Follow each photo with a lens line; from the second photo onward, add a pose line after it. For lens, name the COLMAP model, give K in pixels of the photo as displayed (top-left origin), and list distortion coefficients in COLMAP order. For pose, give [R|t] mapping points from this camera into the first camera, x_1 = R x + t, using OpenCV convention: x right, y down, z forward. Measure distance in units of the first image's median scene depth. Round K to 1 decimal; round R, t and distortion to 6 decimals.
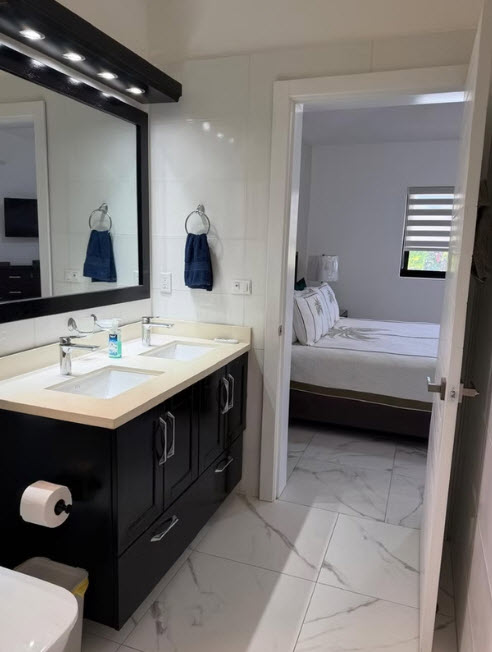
lens RADIAL K [[488.1, 0, 246.0], [0, 488.1, 326.0], [0, 0, 1]] dist [0.029549, -0.001571]
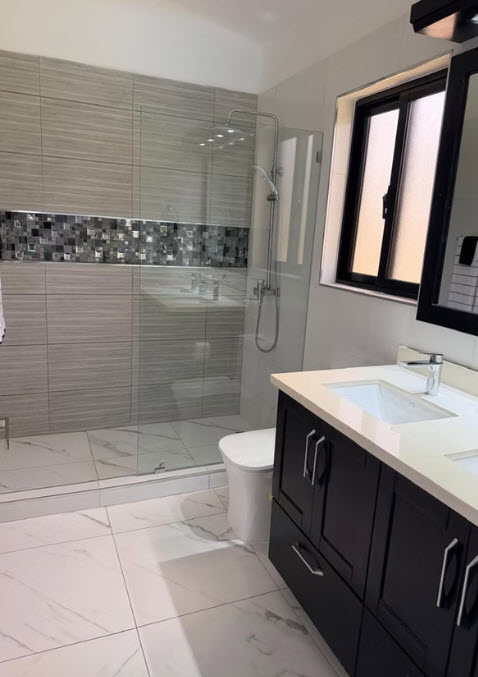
lens RADIAL K [[498.5, 0, 239.0], [0, 498.5, 338.5], [0, 0, 1]] dist [0.003158, 0.000854]
pose [[-0.741324, 0.068221, -0.667671, 0.511371], [-0.192597, 0.931355, 0.309007, -0.219275], [0.642919, 0.357666, -0.677297, 1.409860]]
